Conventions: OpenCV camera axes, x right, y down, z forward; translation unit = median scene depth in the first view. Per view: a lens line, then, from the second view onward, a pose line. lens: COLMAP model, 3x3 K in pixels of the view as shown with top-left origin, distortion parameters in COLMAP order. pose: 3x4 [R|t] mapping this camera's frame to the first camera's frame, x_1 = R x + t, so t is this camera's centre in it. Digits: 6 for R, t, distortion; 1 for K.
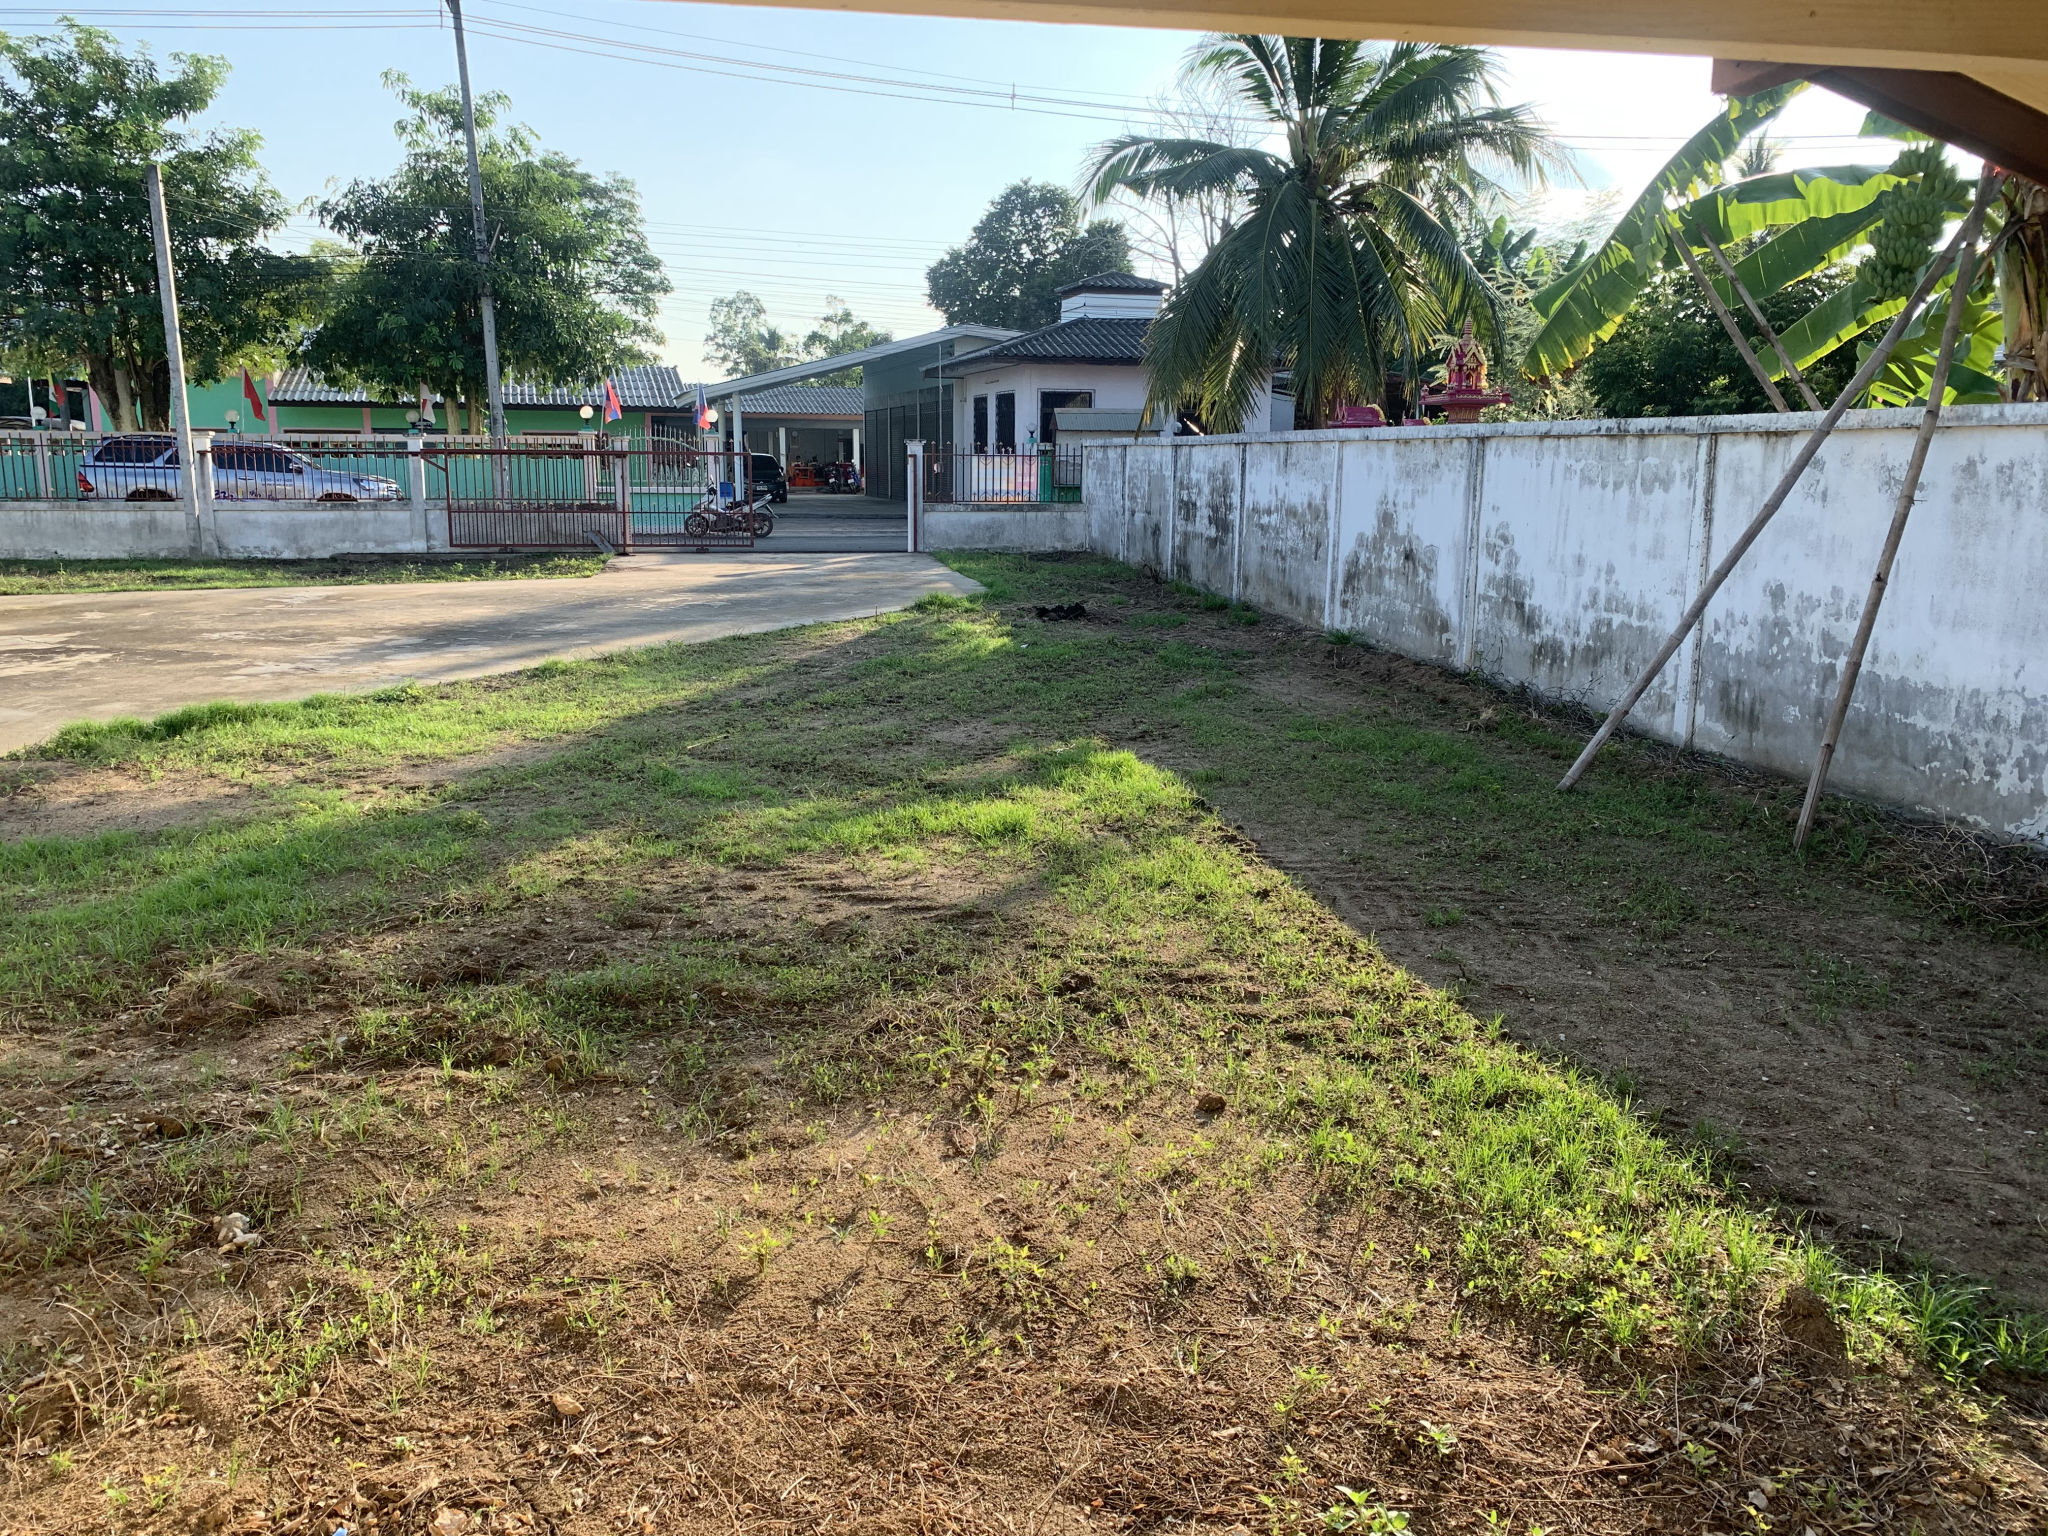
lens RADIAL K [[1532.2, 0, 990.6], [0, 1532.2, 777.8], [0, 0, 1]] dist [0.009220, -0.006541]
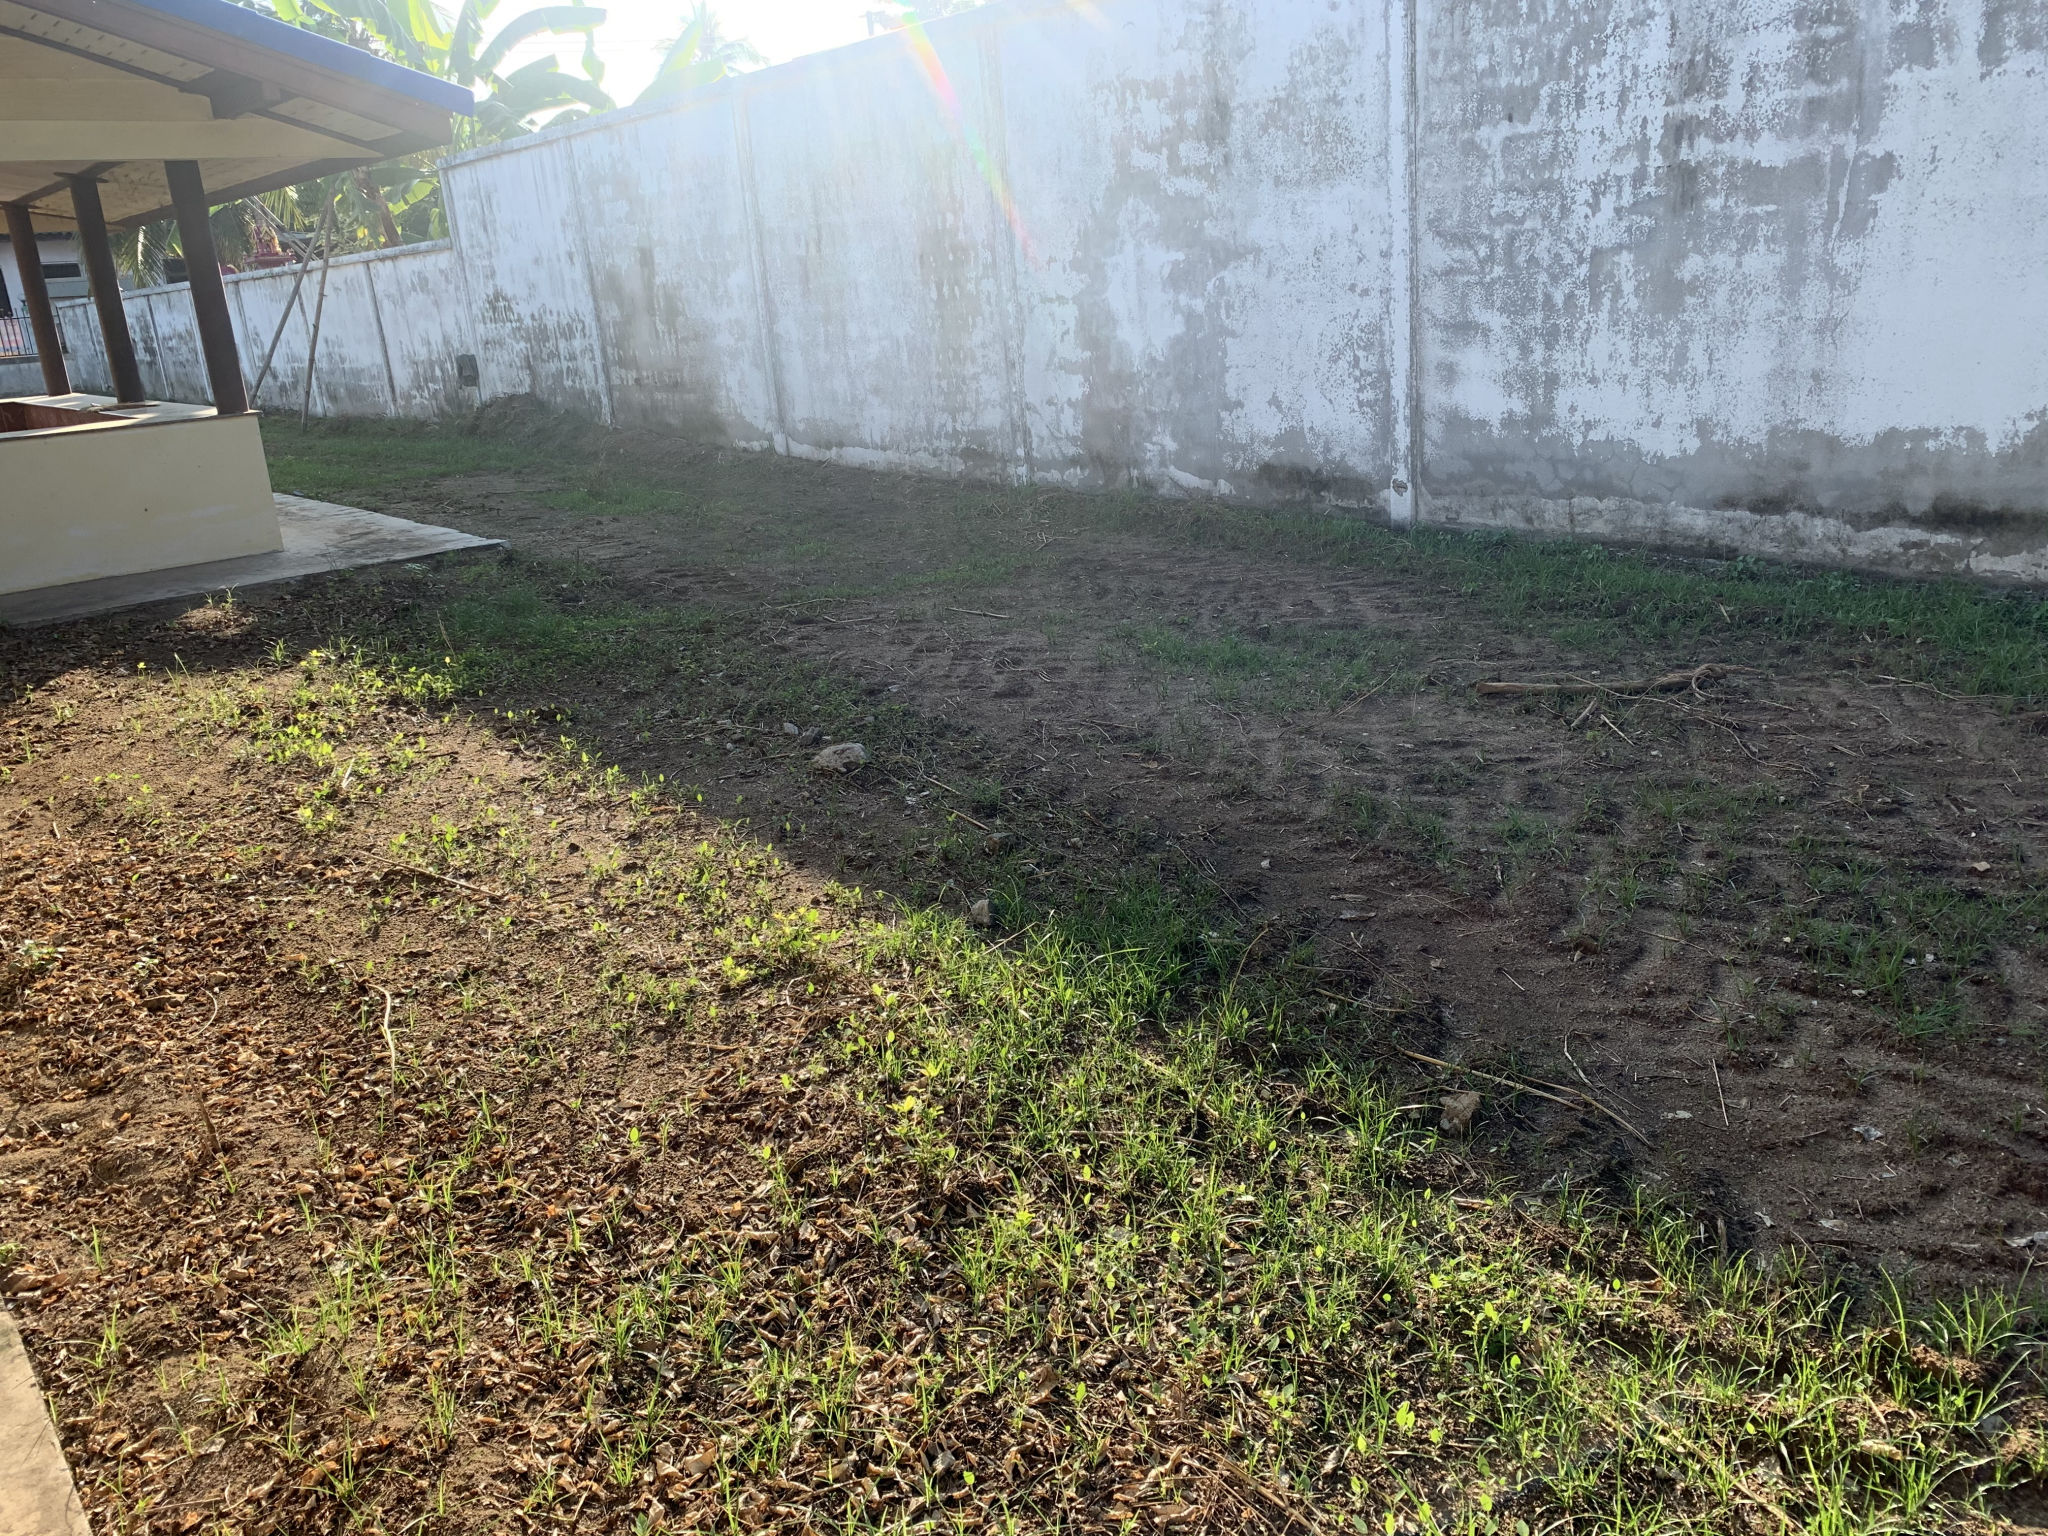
lens RADIAL K [[1557.5, 0, 1024.0], [0, 1557.5, 768.0], [0, 0, 1]] dist [-0.031498, 0.003303]
pose [[0.848938, -0.214196, 0.483139, 0.054340], [0.170574, 0.976311, 0.133119, 0.158362], [-0.500208, -0.030599, 0.865365, -0.661610]]
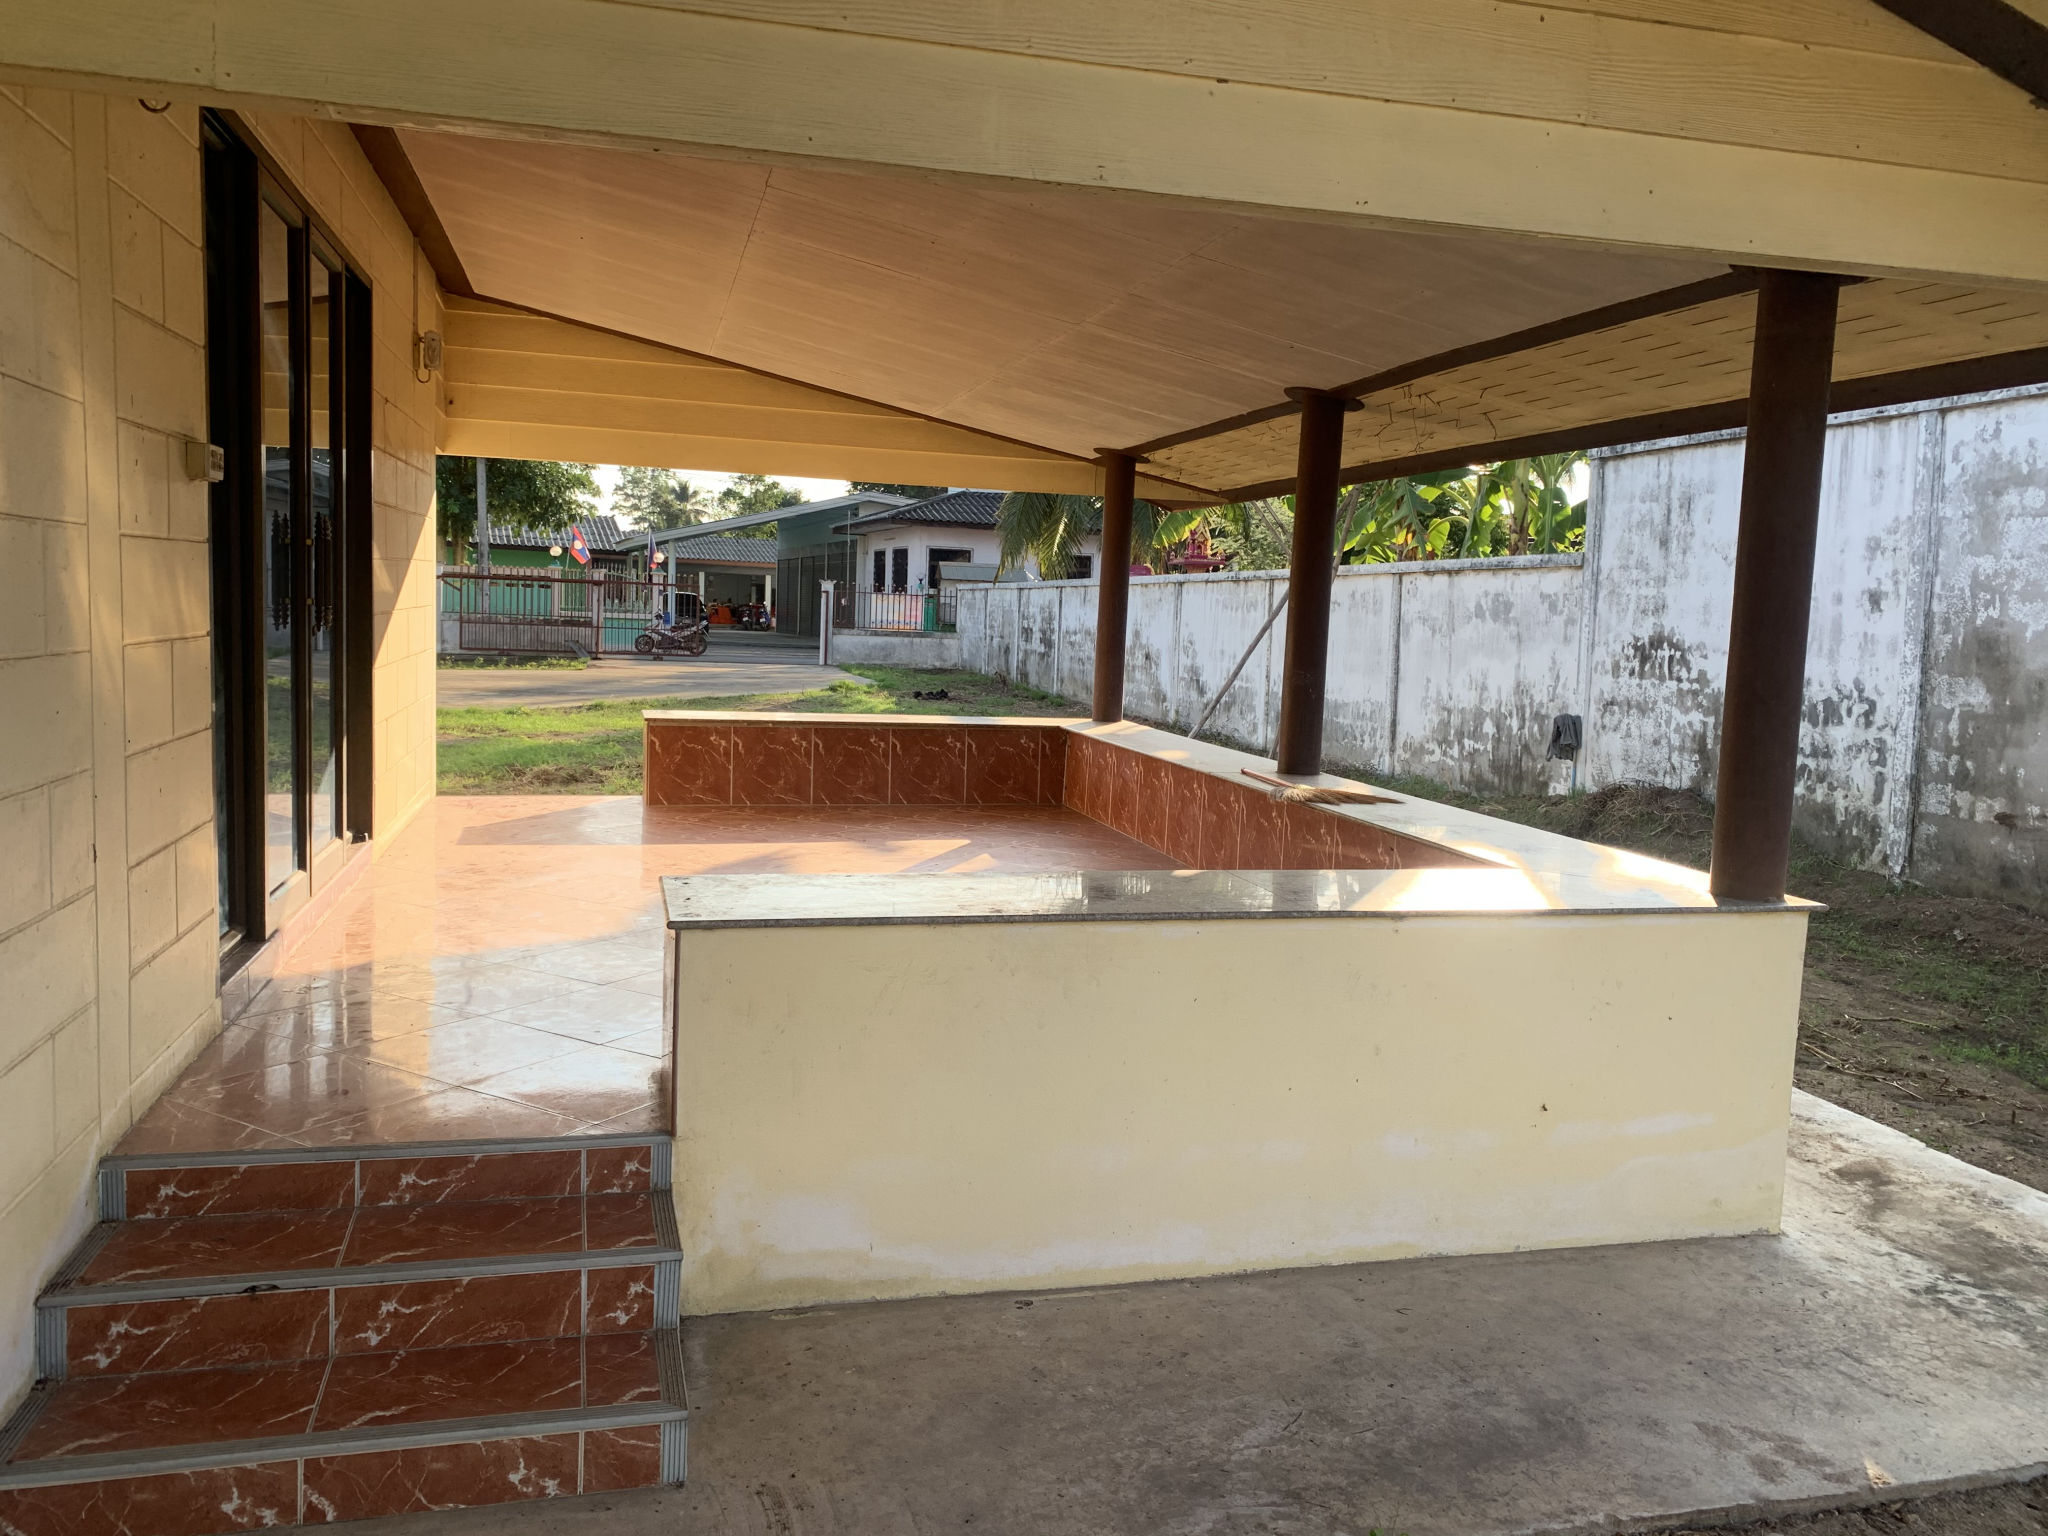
lens RADIAL K [[1540.3, 0, 1024.0], [0, 1540.3, 768.0], [0, 0, 1]] dist [-0.102656, 0.000894]
pose [[0.995454, 0.028979, 0.090730, 0.002701], [-0.019139, 0.994020, -0.107507, 0.091800], [-0.093303, 0.105282, 0.990056, -0.352434]]
